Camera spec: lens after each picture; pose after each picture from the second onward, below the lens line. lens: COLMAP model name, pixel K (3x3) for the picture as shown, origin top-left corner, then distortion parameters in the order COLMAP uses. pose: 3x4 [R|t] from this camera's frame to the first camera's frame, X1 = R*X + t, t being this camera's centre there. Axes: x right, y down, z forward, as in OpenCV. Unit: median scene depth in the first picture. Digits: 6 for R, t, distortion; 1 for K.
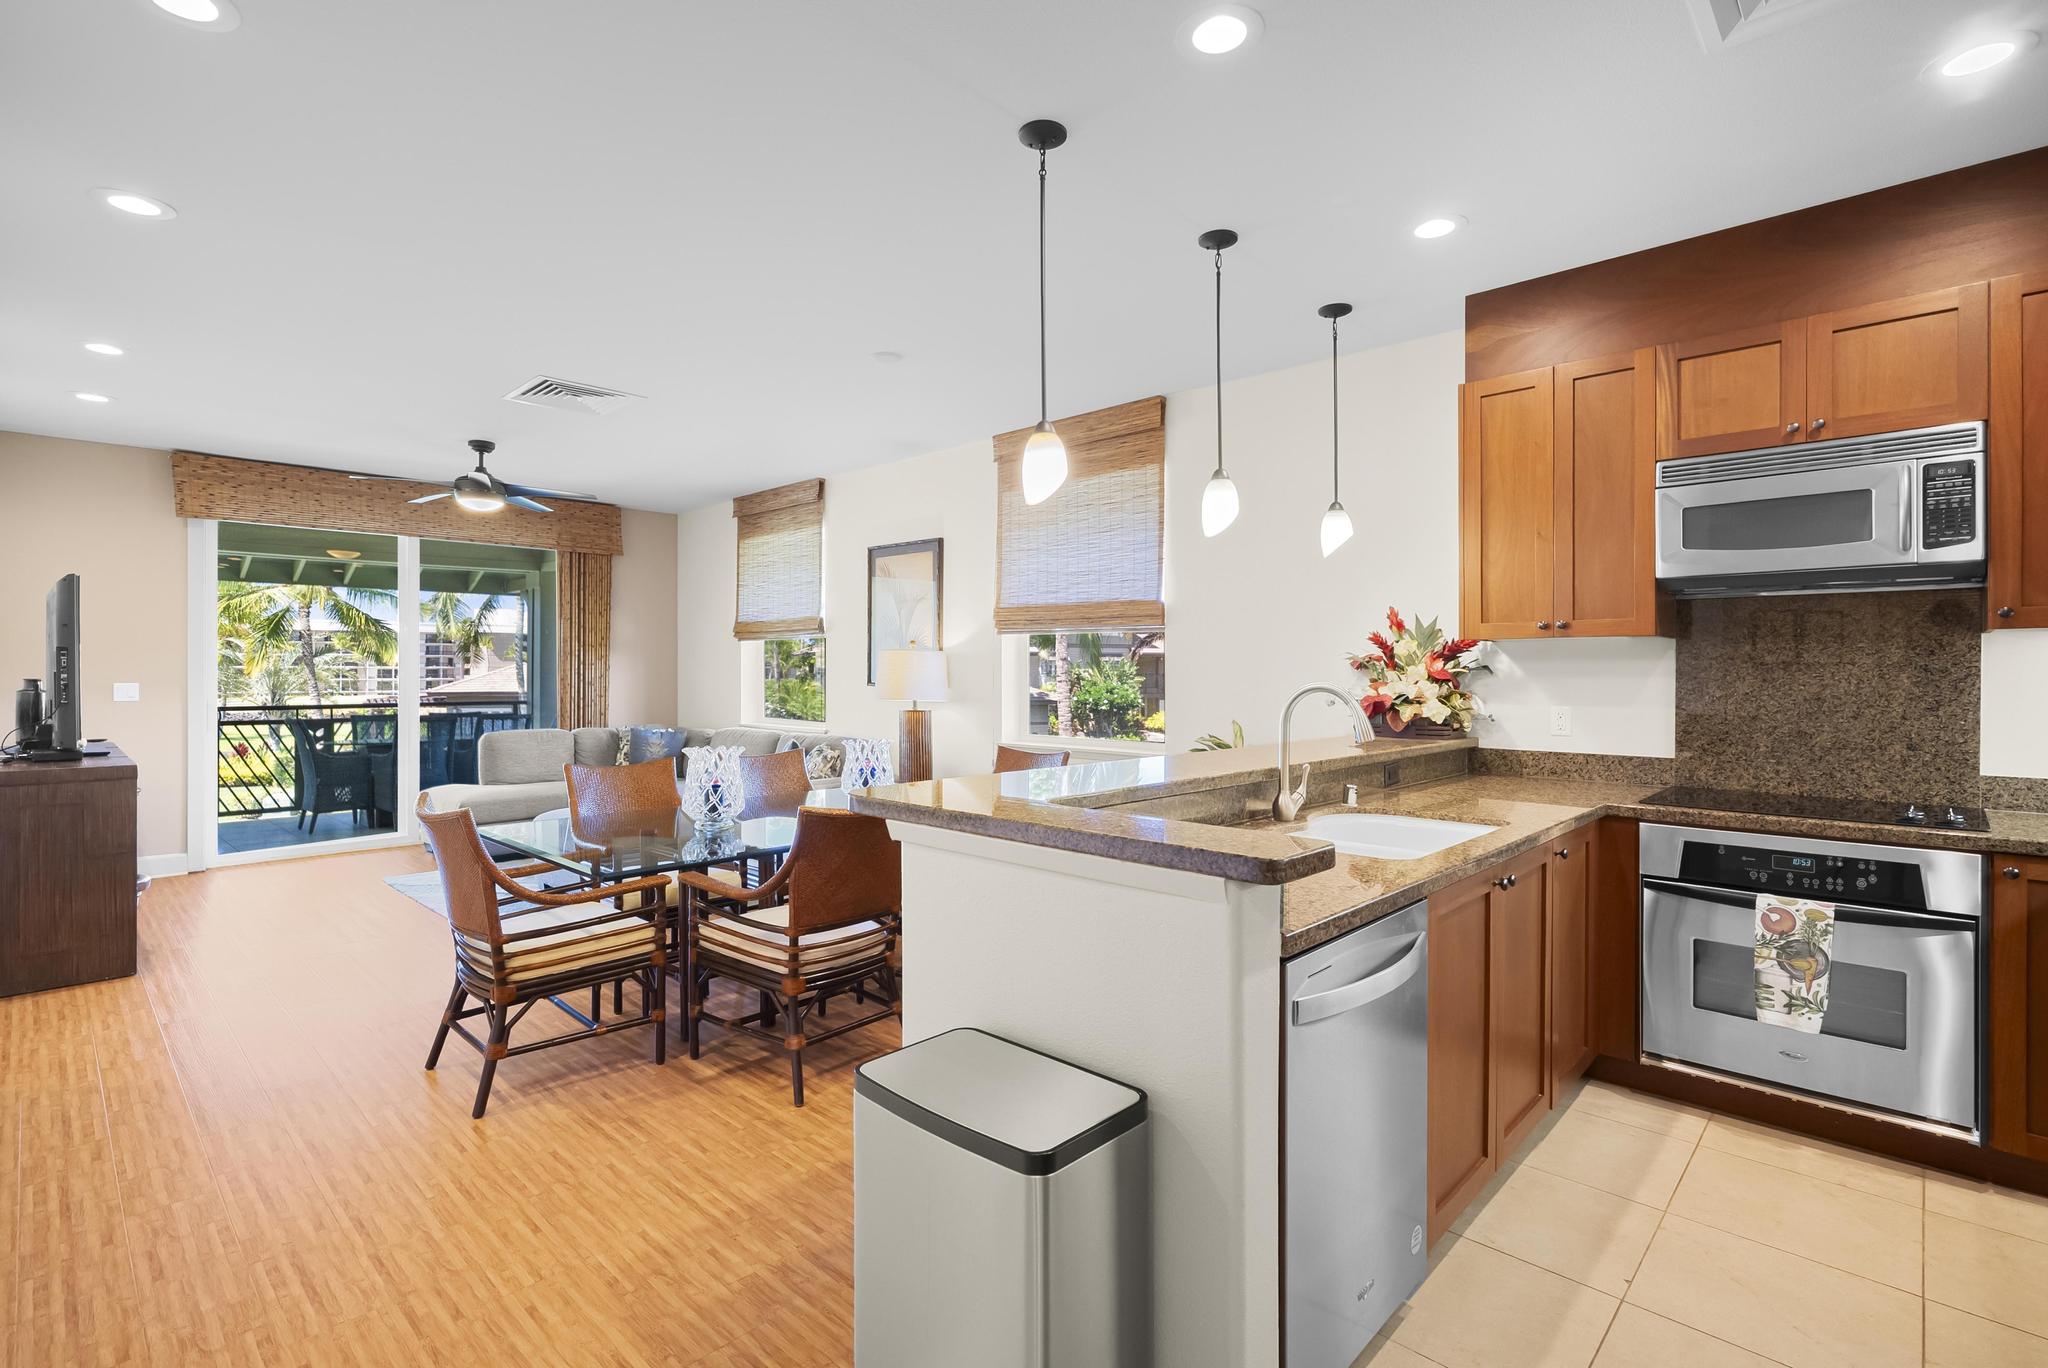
lens RADIAL K [[942.8, 0, 1023.5], [0, 942.8, 674.1], [0, 0, 1]] dist [0.001058, -0.000094]
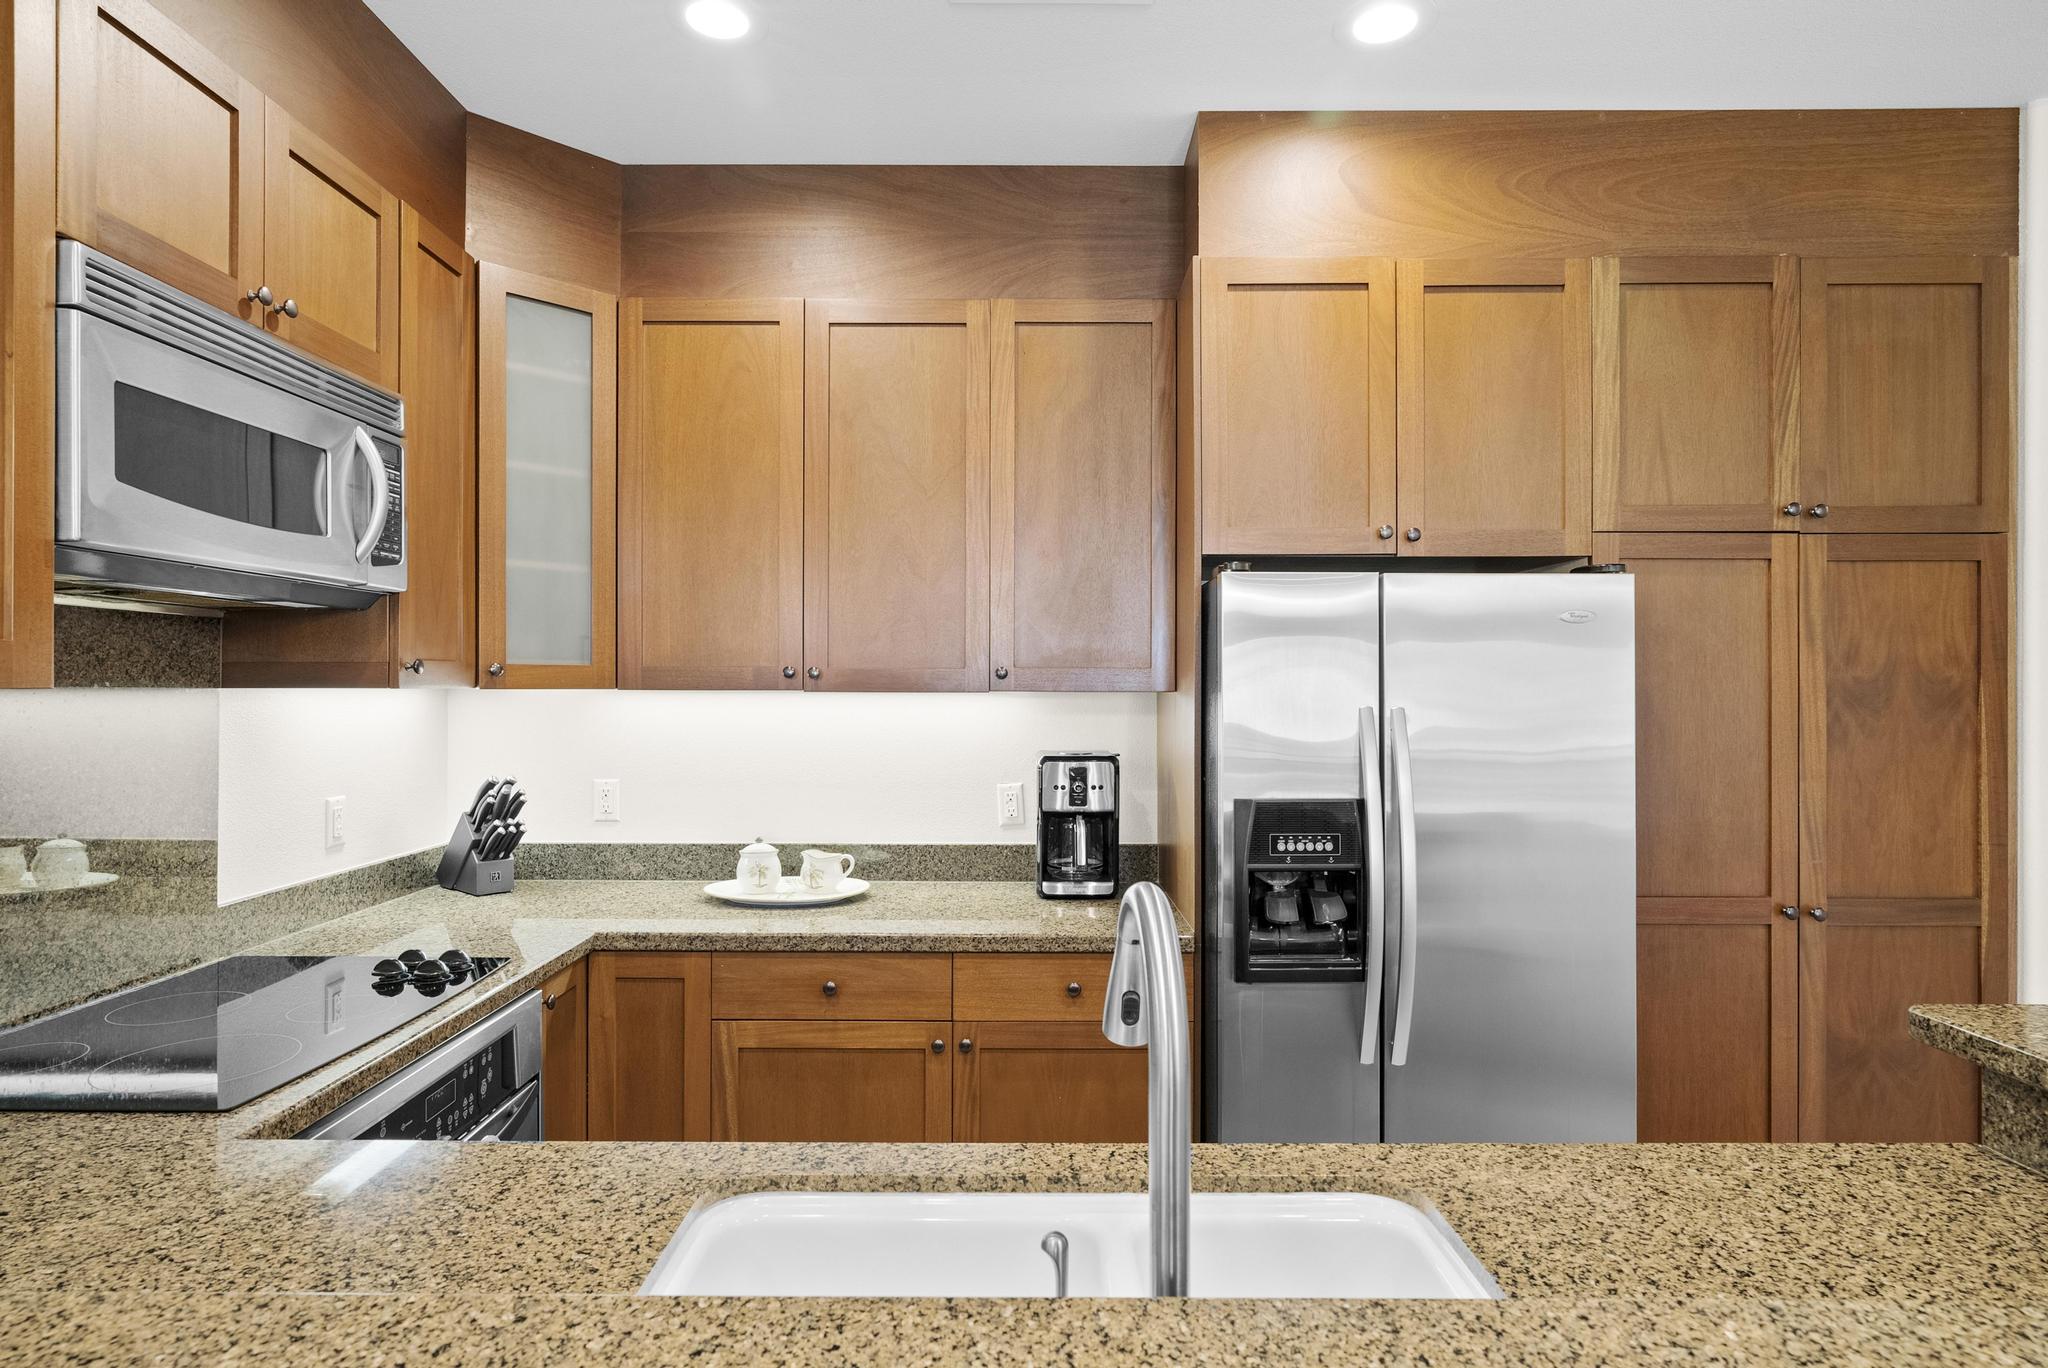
lens RADIAL K [[1103.6, 0, 1023.1], [0, 1103.6, 688.7], [0, 0, 1]] dist [-0.004819, 0.002561]
pose [[-0.688208, -0.003987, 0.725502, 0.072923], [-0.000326, 0.999986, 0.005186, -0.041166], [-0.725513, 0.003332, -0.688200, 0.967294]]
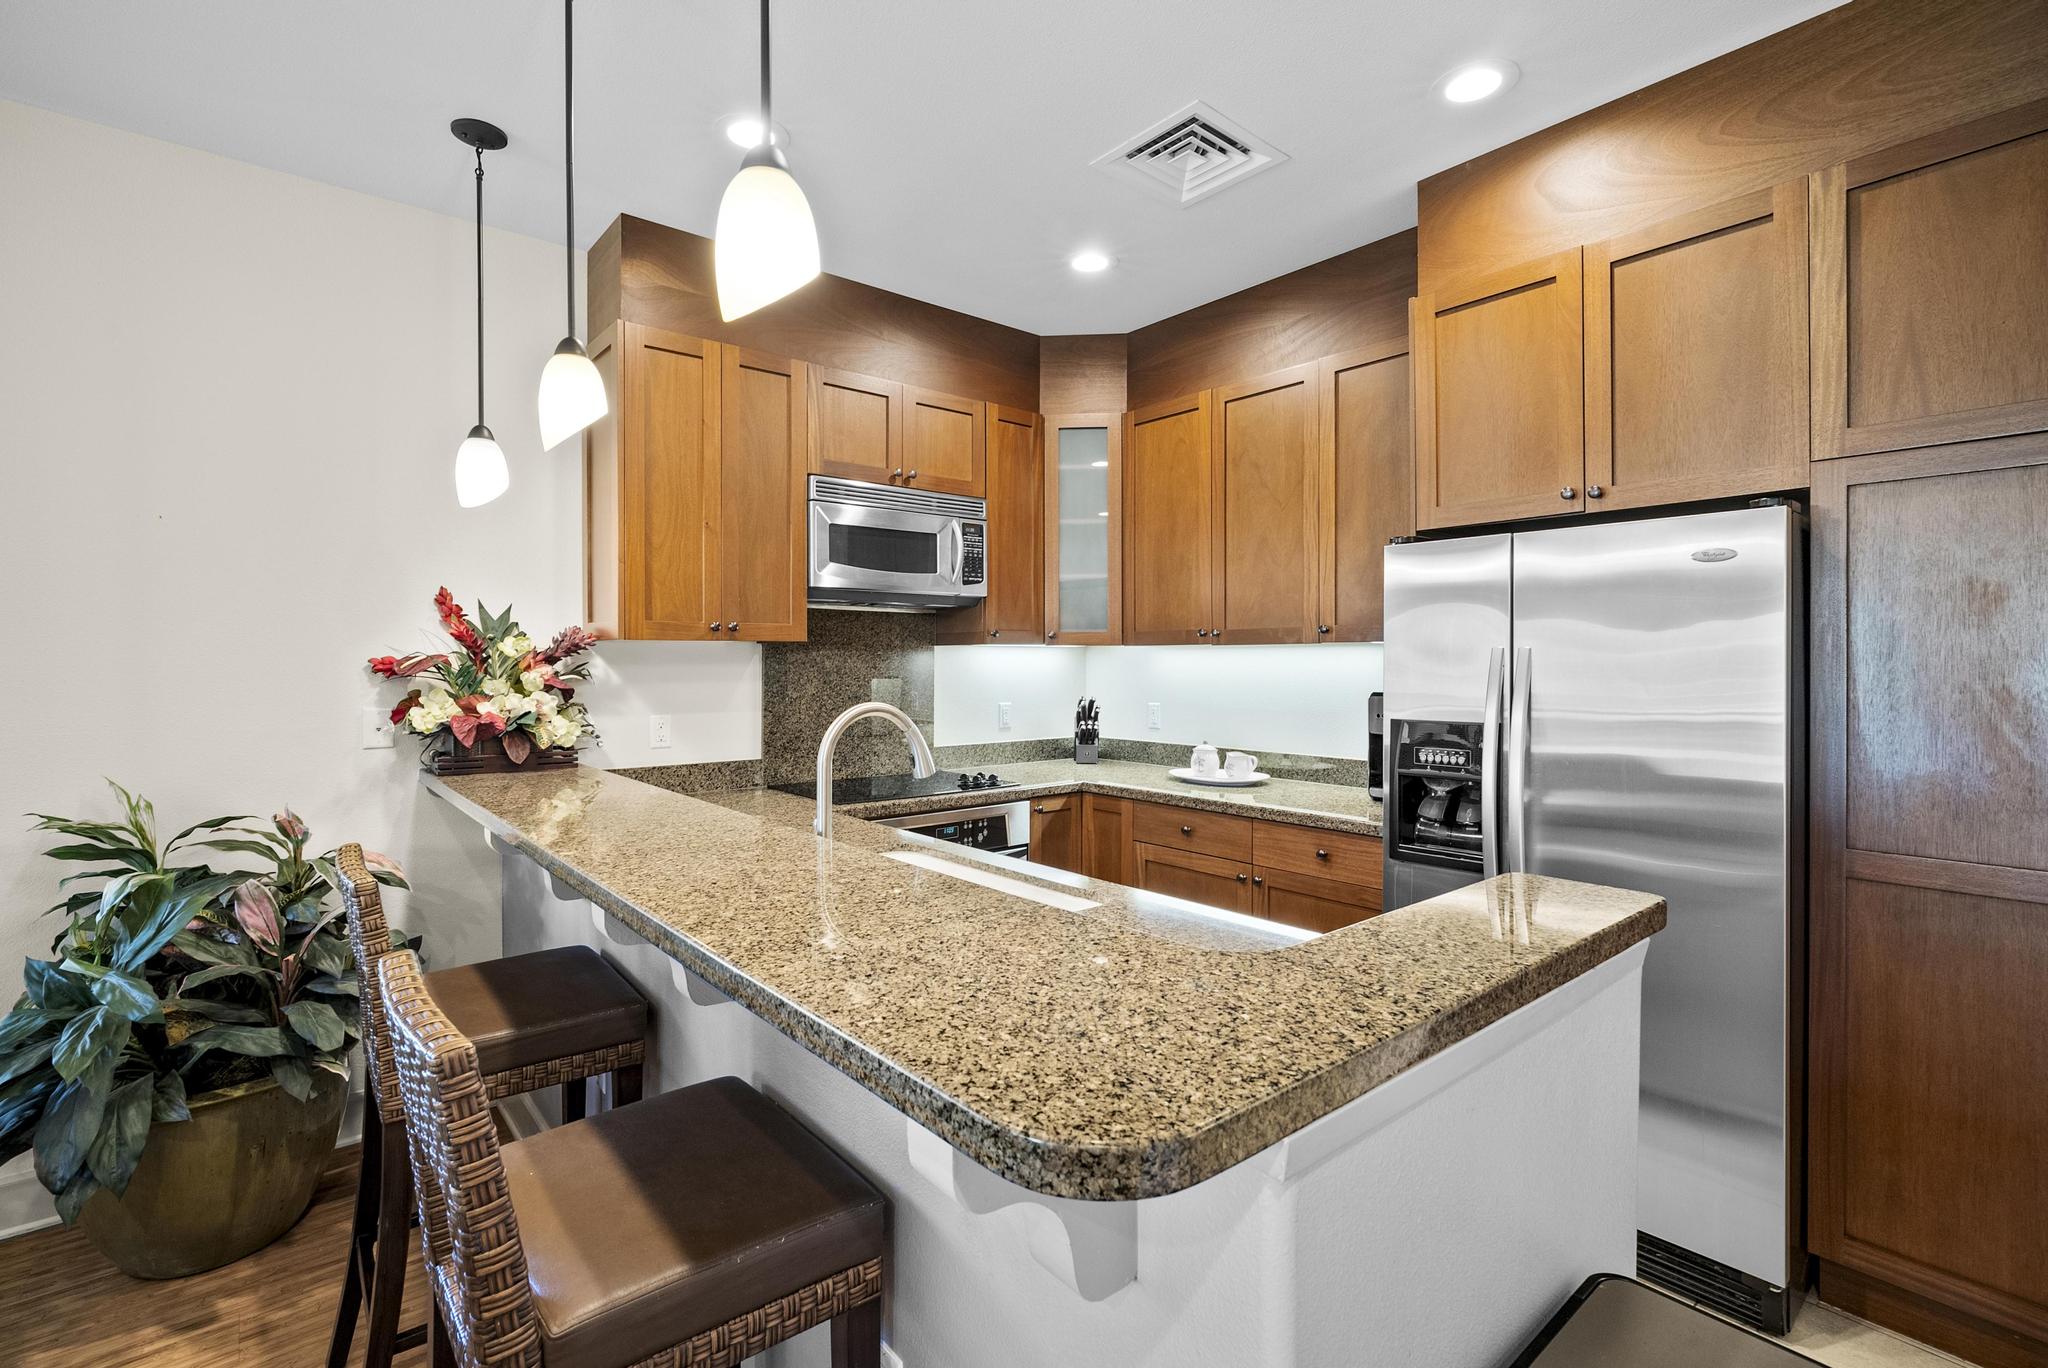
lens RADIAL K [[942.8, 0, 1021.3], [0, 942.8, 671.7], [0, 0, 1]] dist [0.001058, -0.000094]
pose [[0.115765, -0.010472, 0.993221, -0.314552], [0.004707, 0.999939, 0.009994, -0.016474], [-0.993265, 0.003518, 0.115807, 0.613492]]
